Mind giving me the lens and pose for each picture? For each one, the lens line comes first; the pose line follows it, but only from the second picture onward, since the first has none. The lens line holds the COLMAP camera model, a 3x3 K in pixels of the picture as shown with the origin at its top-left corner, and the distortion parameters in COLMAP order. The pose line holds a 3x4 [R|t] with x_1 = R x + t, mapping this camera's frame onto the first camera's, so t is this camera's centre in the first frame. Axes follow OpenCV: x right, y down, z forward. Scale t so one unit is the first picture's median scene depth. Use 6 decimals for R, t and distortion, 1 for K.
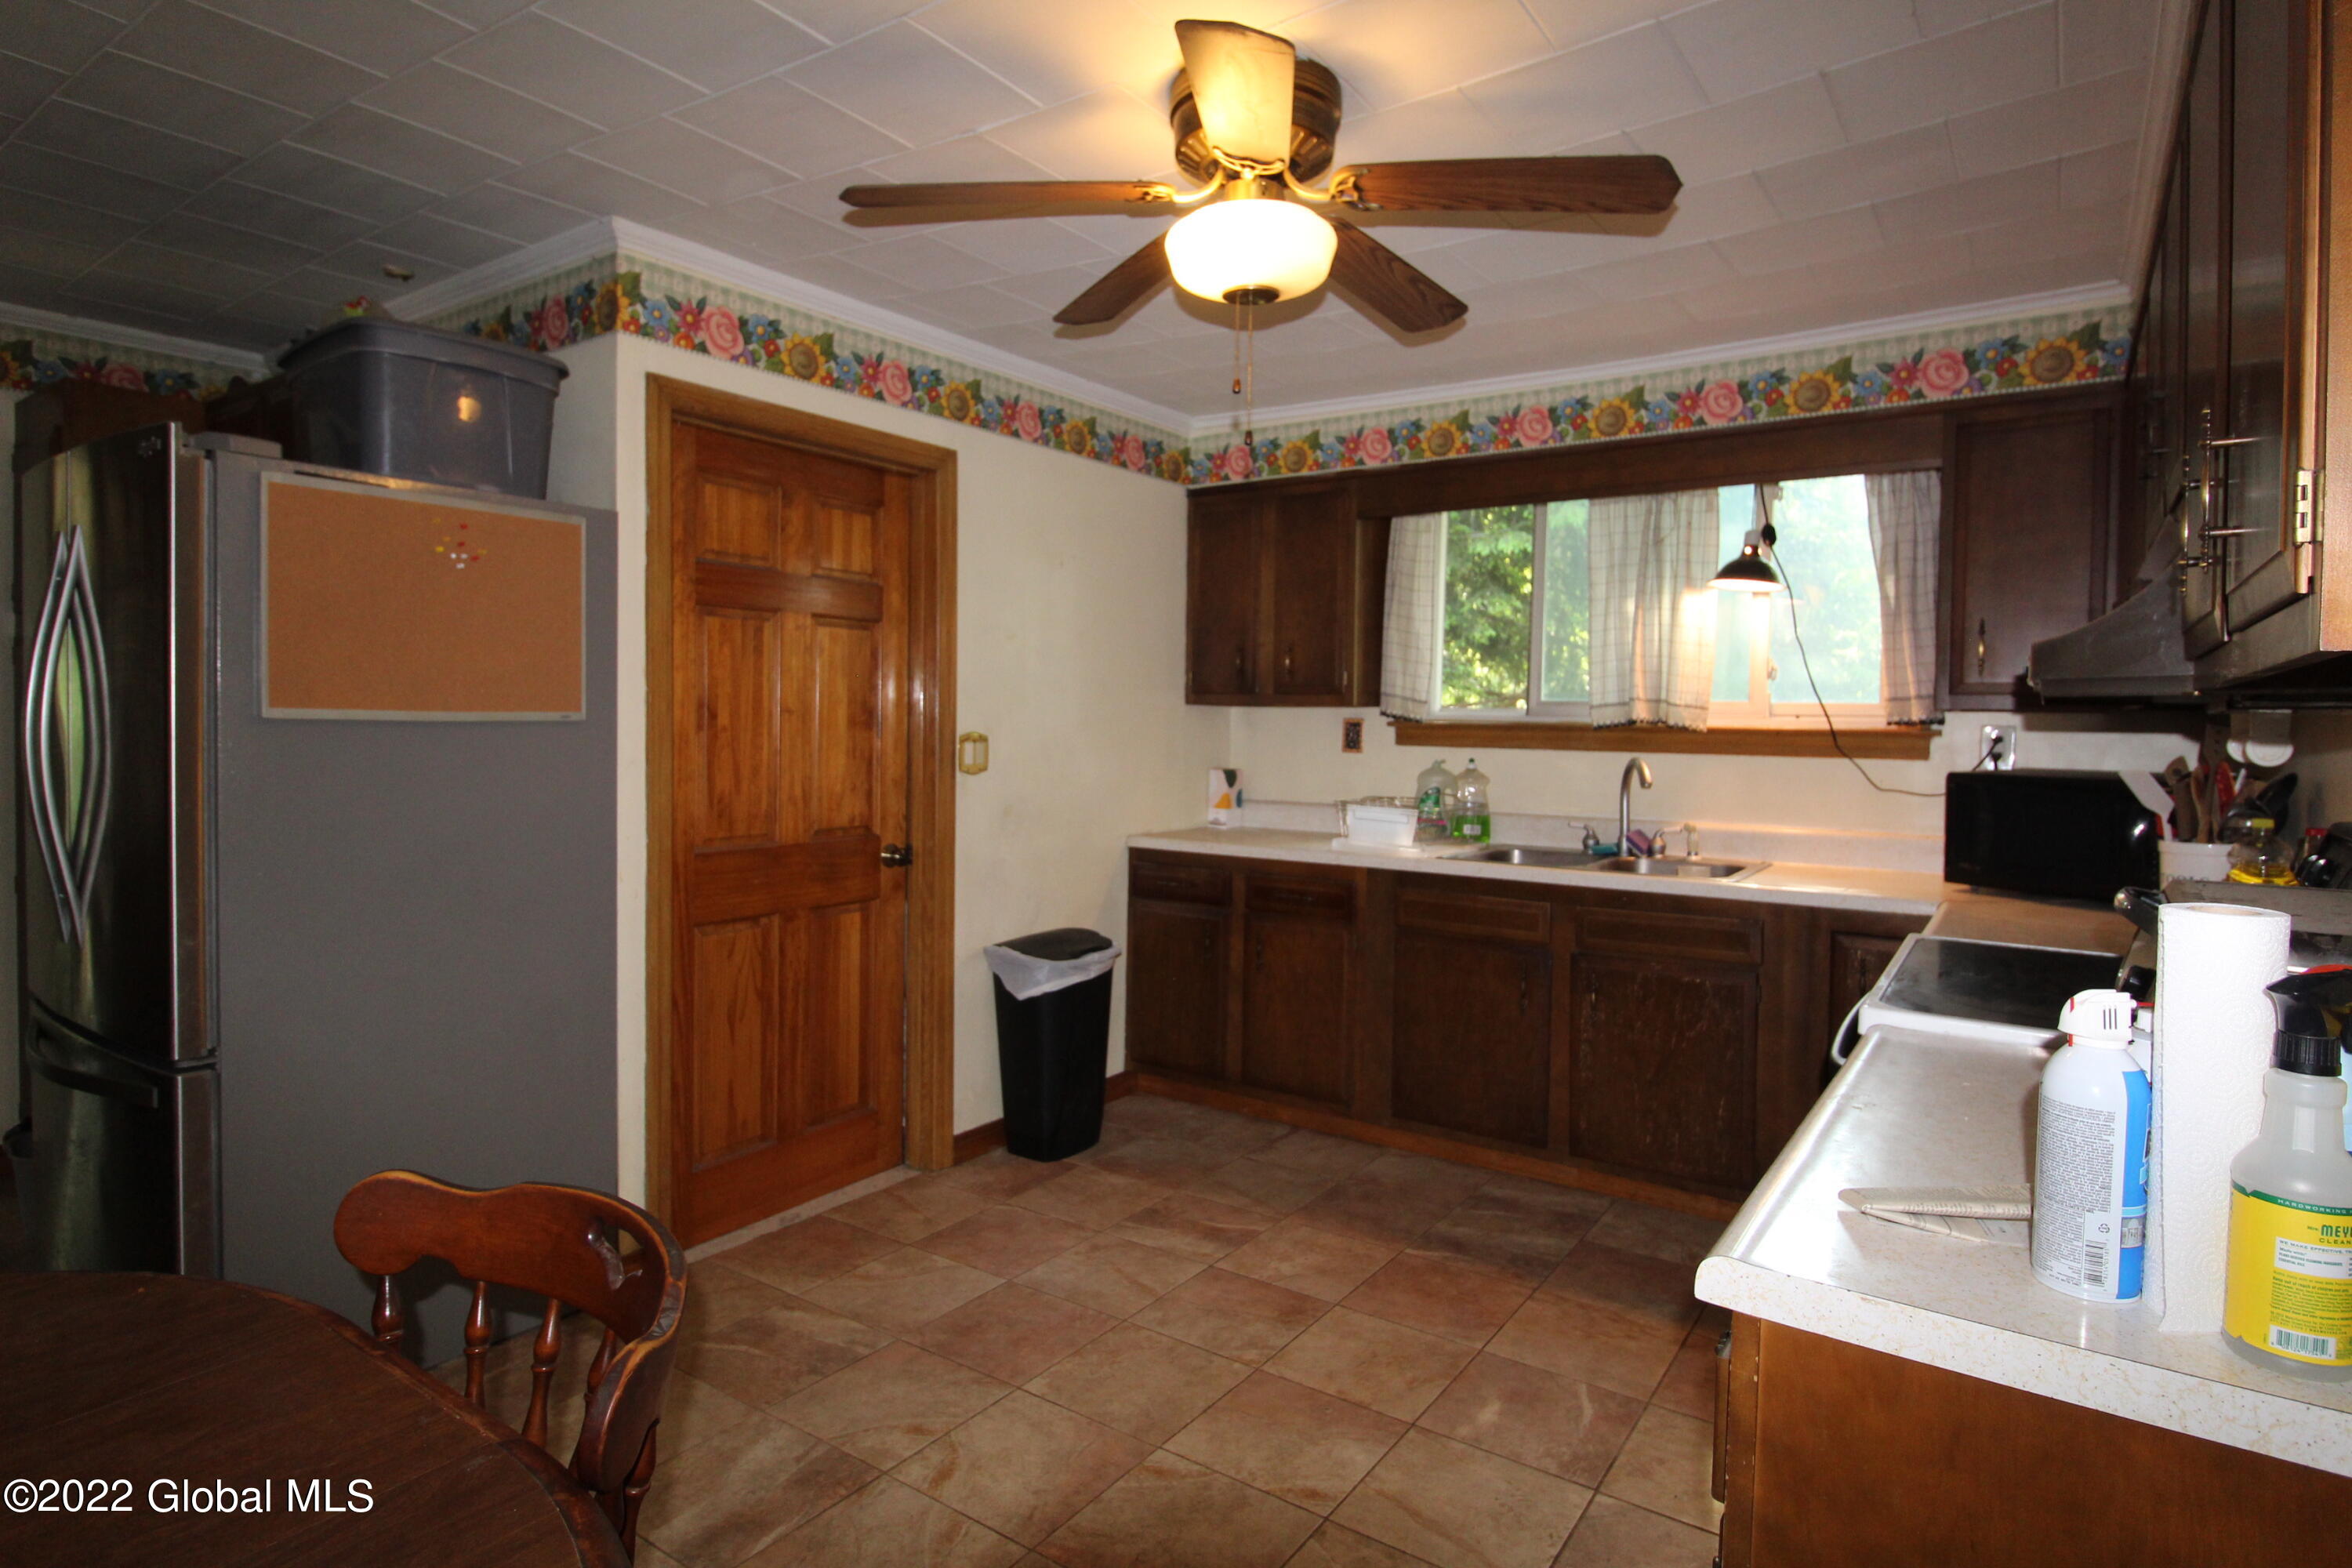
lens RADIAL K [[1237.8, 0, 1181.1], [0, 1237.8, 769.5], [0, 0, 1]] dist [0.001310, -0.008660]
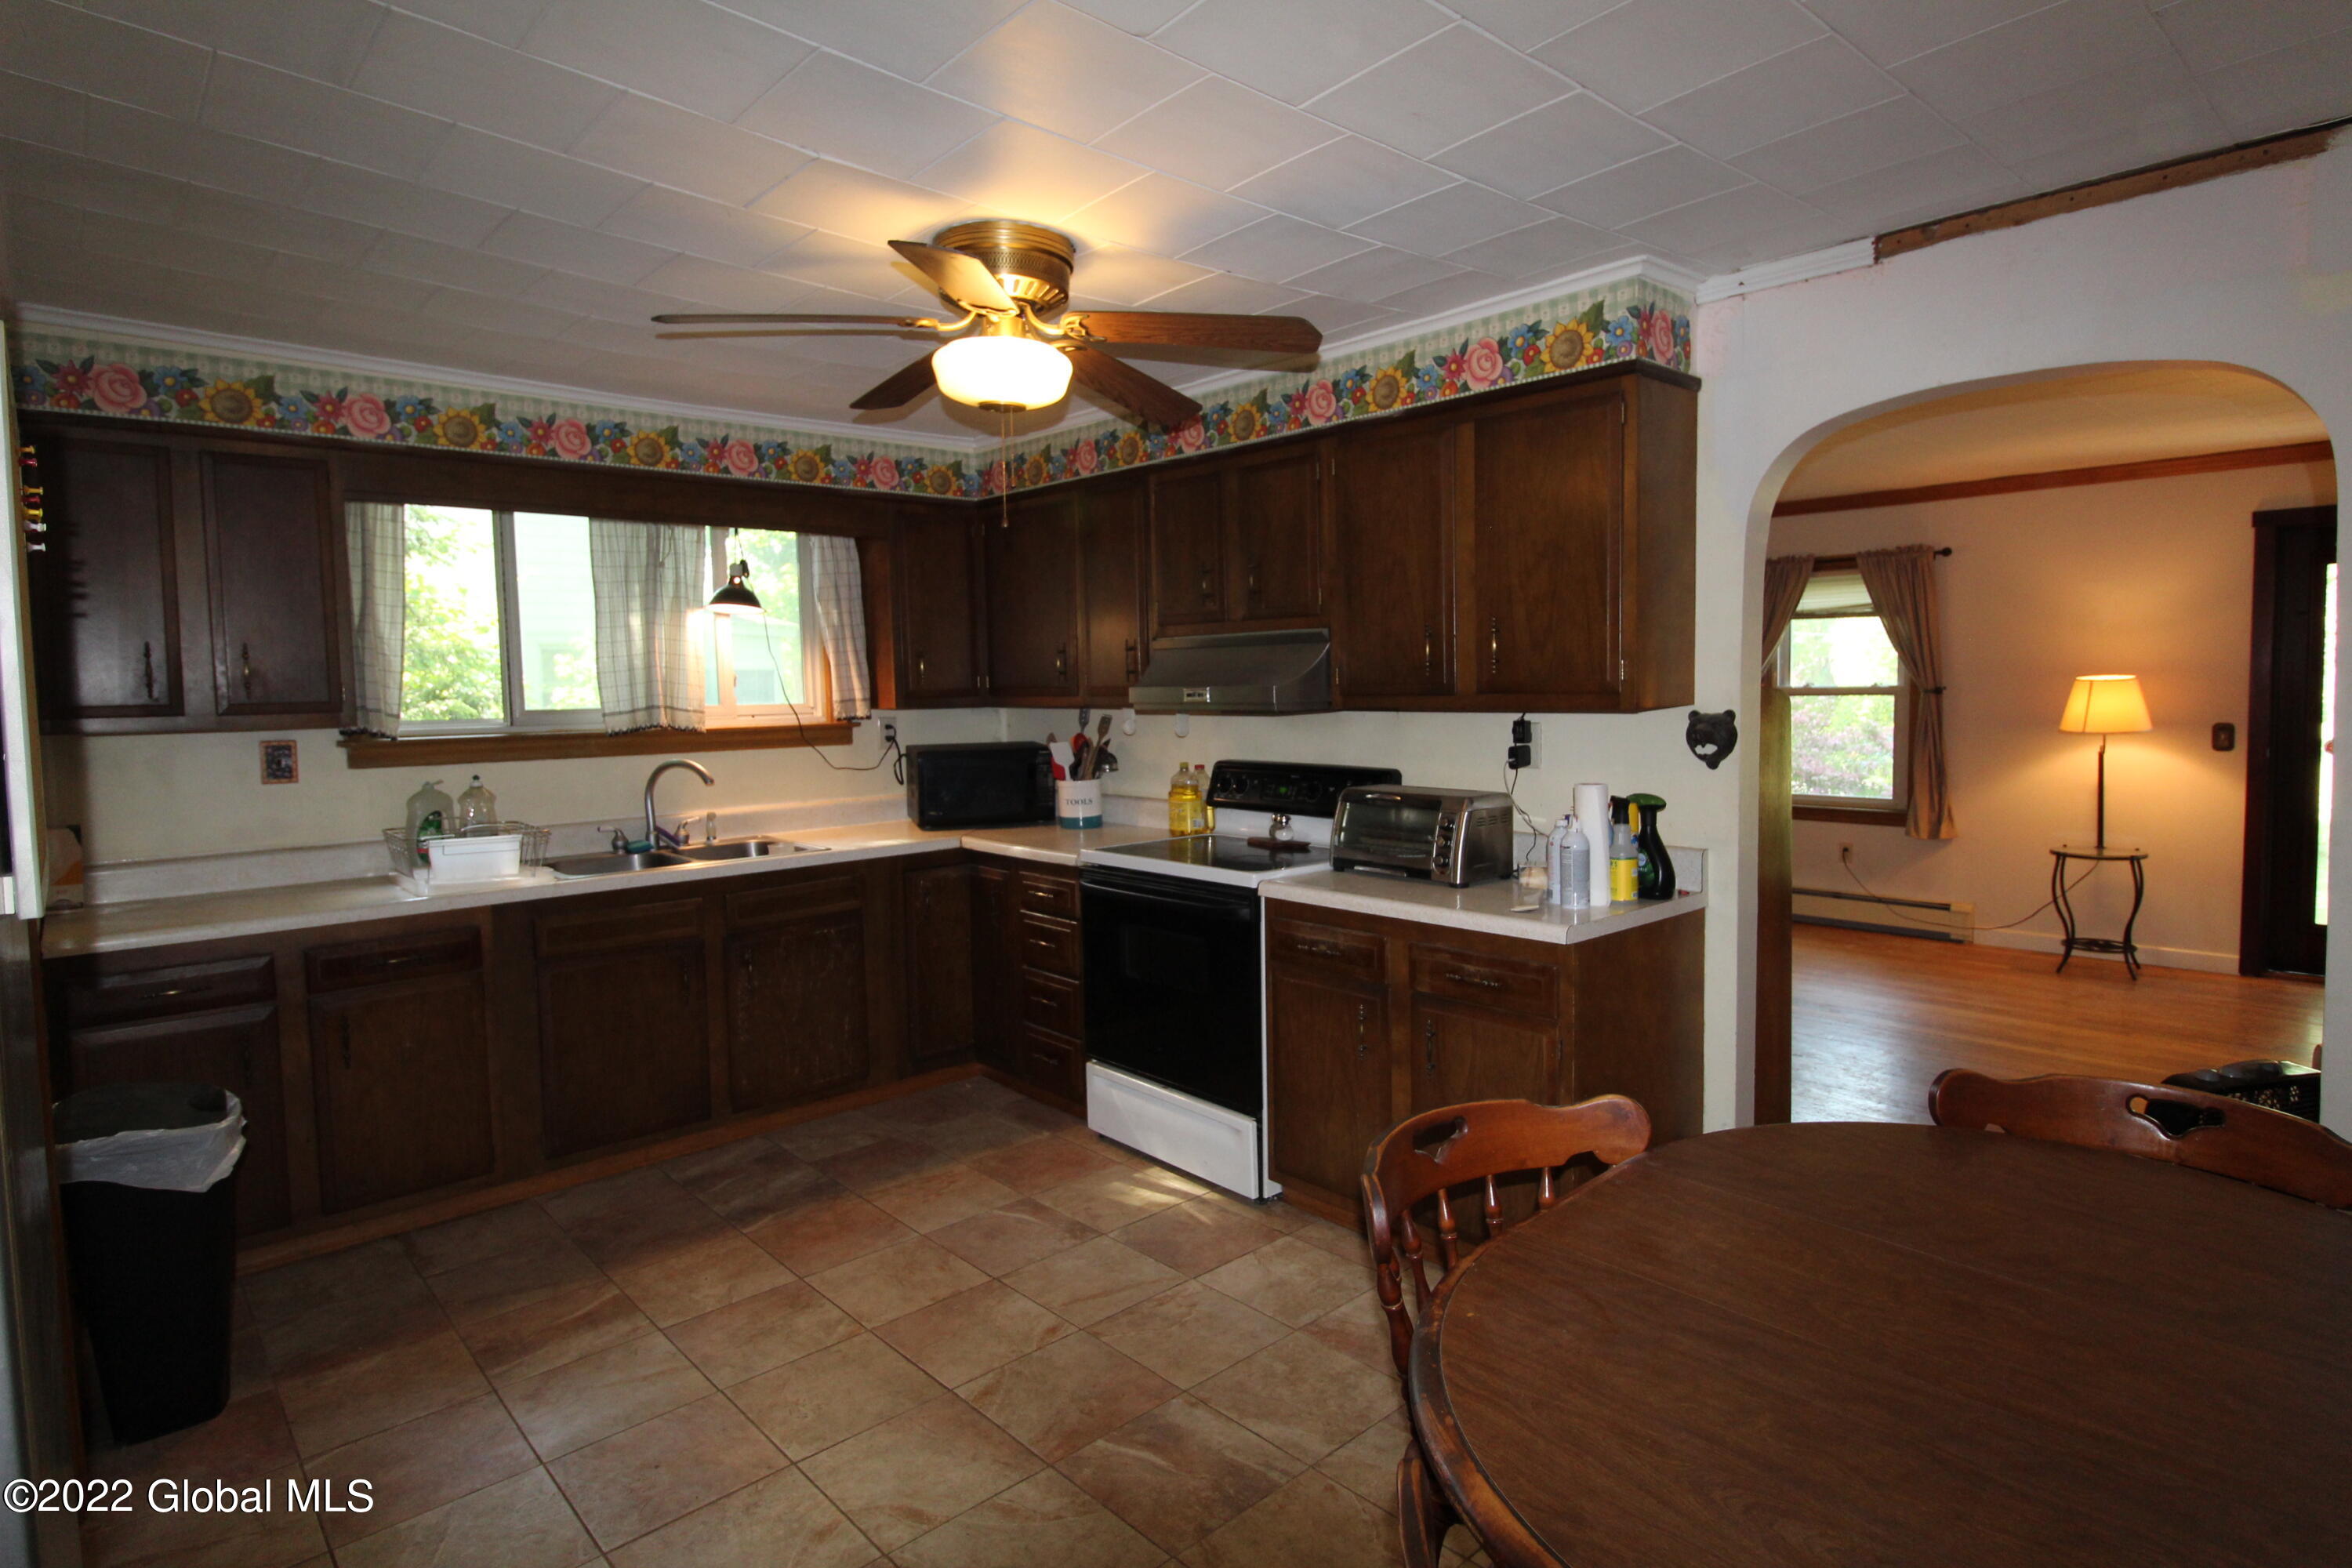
lens RADIAL K [[1237.8, 0, 1187.3], [0, 1237.8, 770.3], [0, 0, 1]] dist [0.001310, -0.008660]
pose [[0.212368, -0.086794, 0.973327, -0.669005], [0.062520, 0.995214, 0.075105, -0.059166], [-0.975188, 0.044903, 0.216778, 0.335774]]
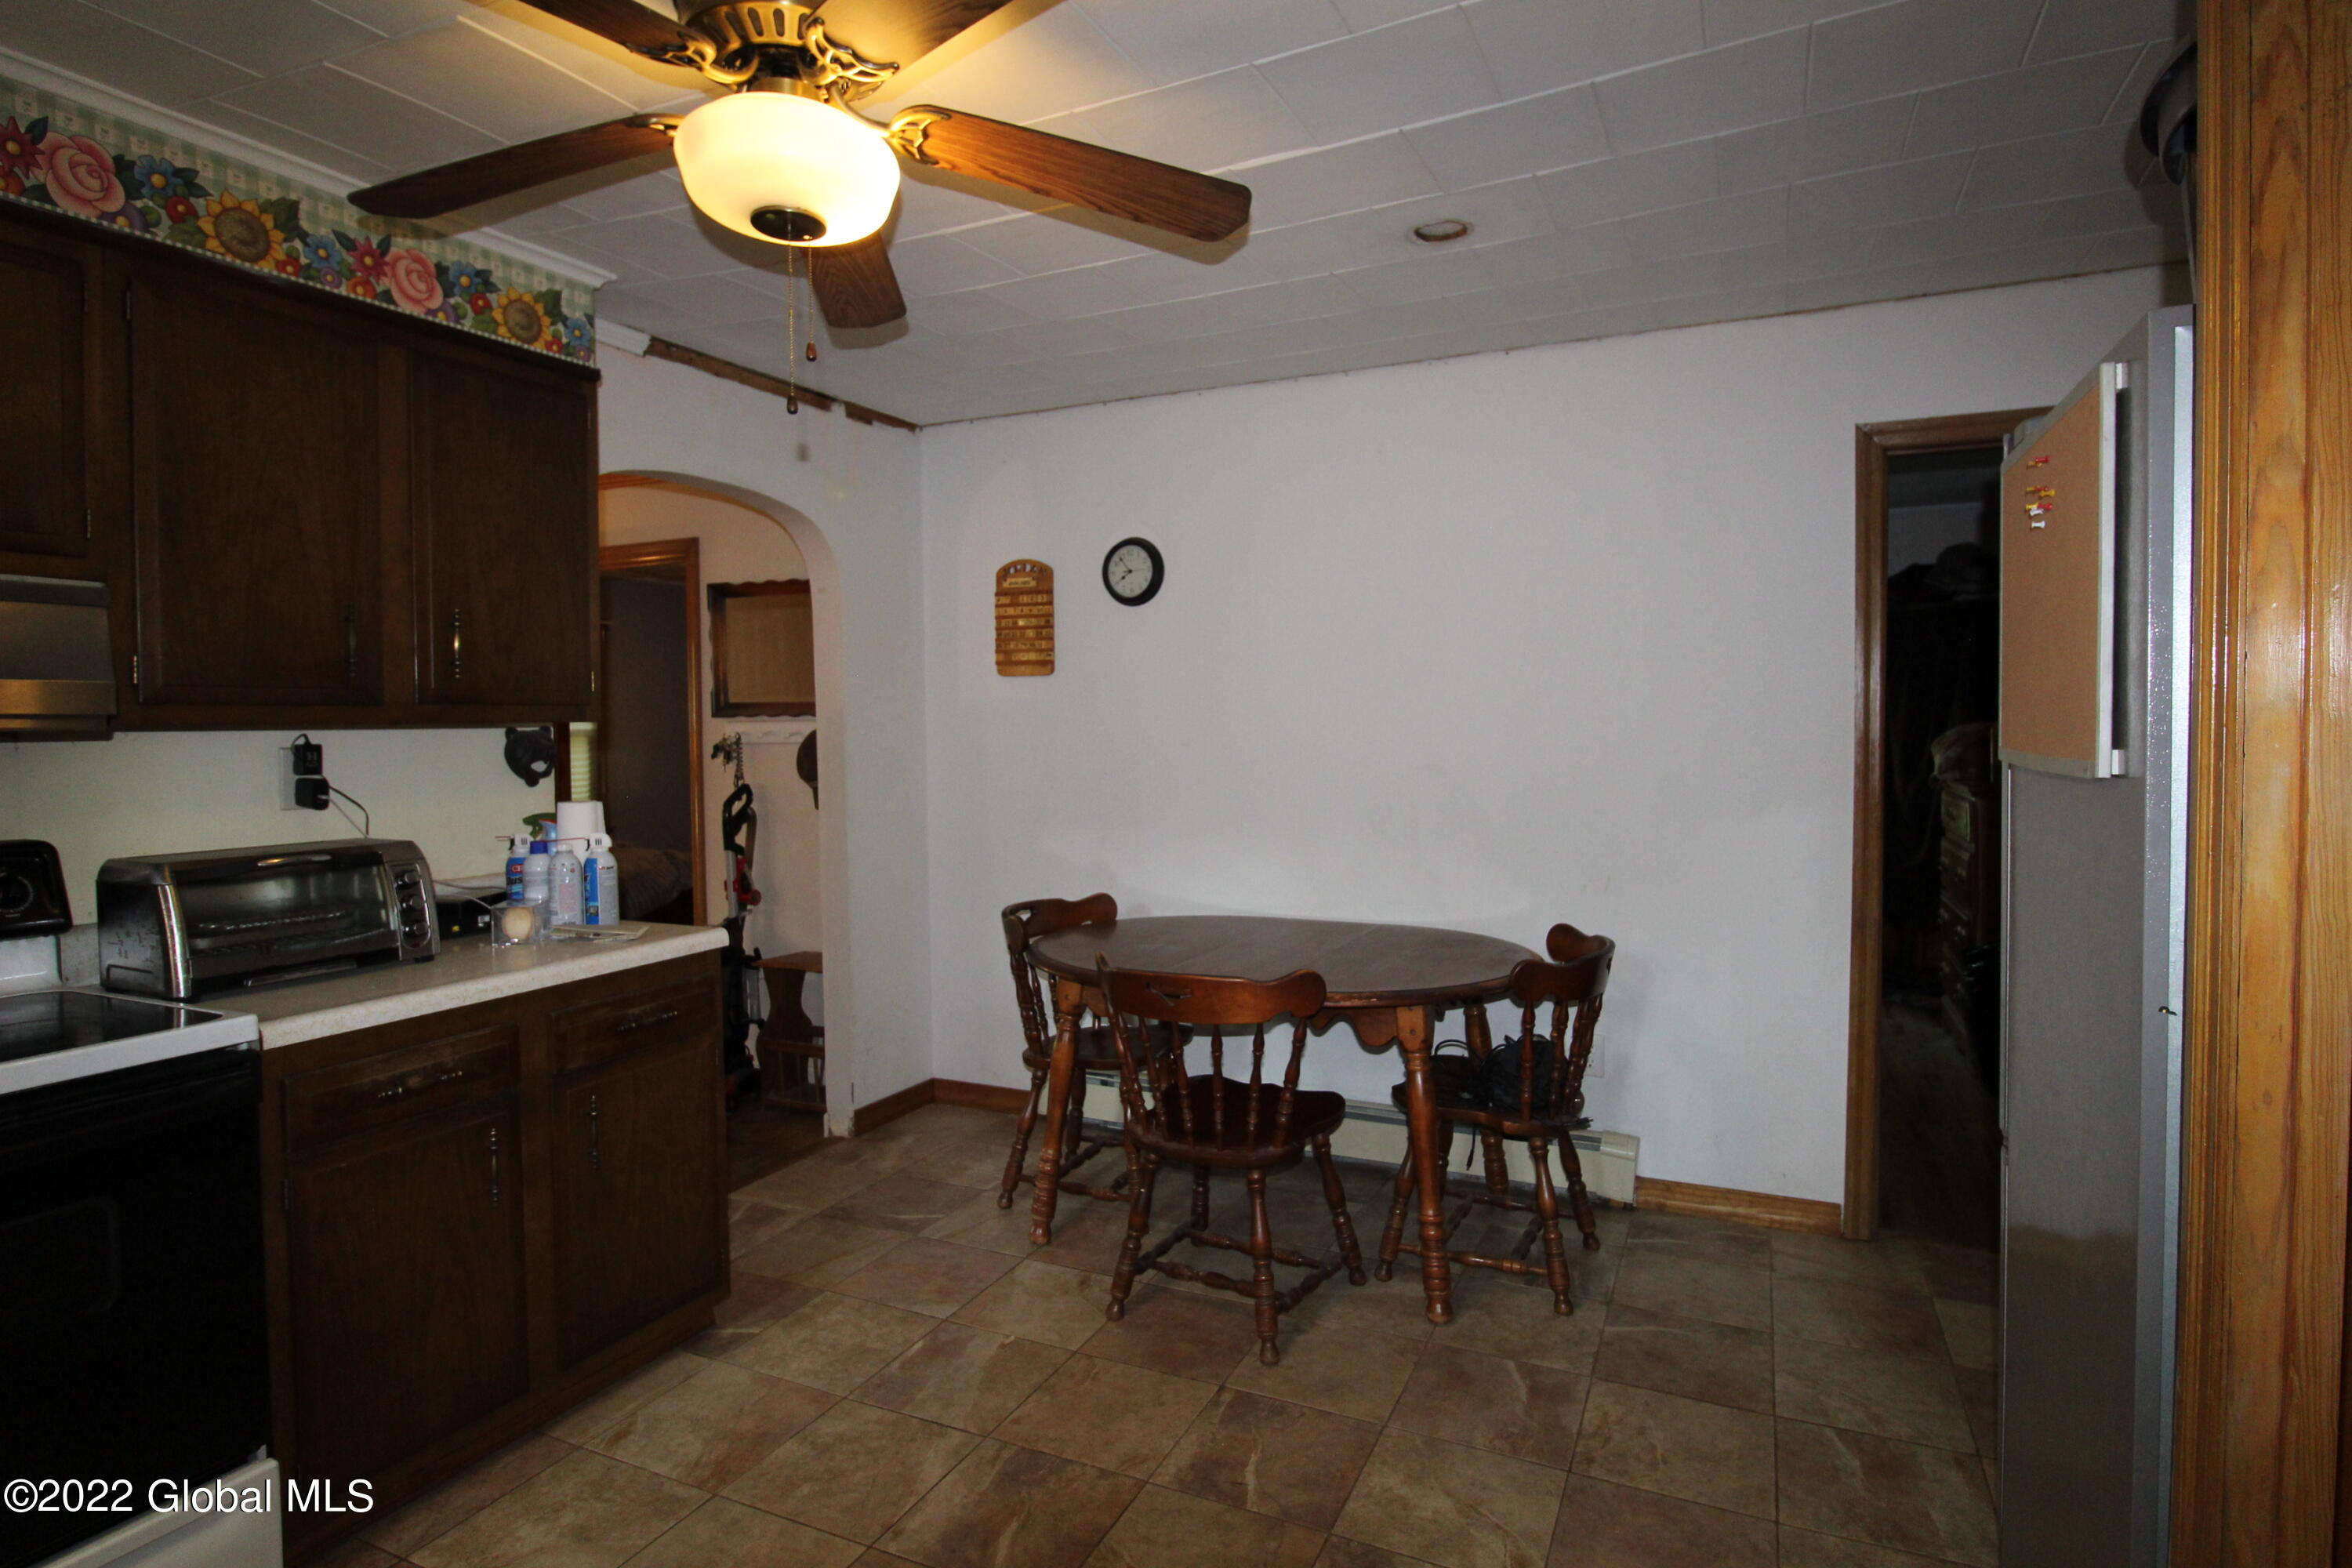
lens RADIAL K [[1237.8, 0, 1184.0], [0, 1237.8, 769.6], [0, 0, 1]] dist [0.001310, -0.008660]
pose [[-0.983787, 0.002730, -0.179322, -0.029621], [-0.012191, 0.996553, 0.082053, -0.058934], [0.178928, 0.082908, -0.980363, 1.088942]]
